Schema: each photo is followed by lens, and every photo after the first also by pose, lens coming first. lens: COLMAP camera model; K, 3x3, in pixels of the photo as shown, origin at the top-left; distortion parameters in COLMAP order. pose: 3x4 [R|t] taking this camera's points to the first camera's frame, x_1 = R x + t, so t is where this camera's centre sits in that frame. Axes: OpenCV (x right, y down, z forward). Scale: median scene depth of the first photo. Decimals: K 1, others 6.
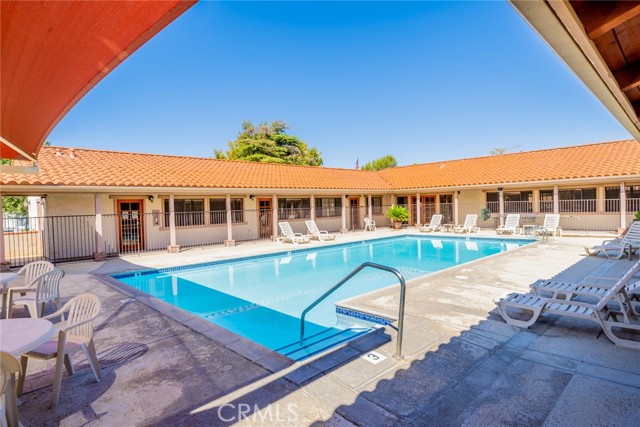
lens RADIAL K [[357.4, 0, 320.0], [0, 357.4, 213.5], [0, 0, 1]] dist [0.001377, 0.000265]
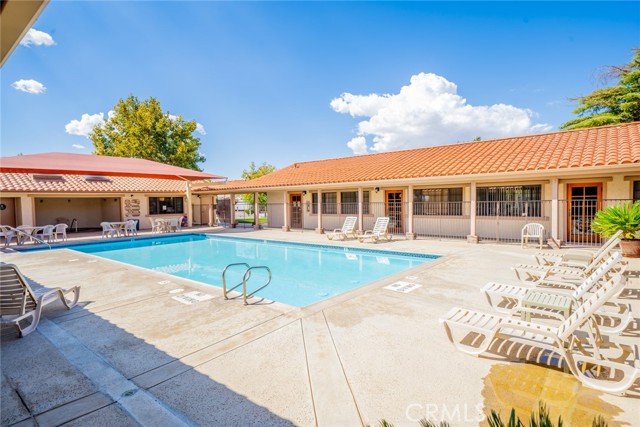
lens RADIAL K [[357.4, 0, 320.0], [0, 357.4, 213.5], [0, 0, 1]] dist [0.001377, 0.000265]
pose [[0.086653, 0.061299, -0.994351, 0.857929], [-0.006231, 0.998119, 0.060989, -0.043025], [0.996219, 0.000911, 0.086872, 0.835584]]
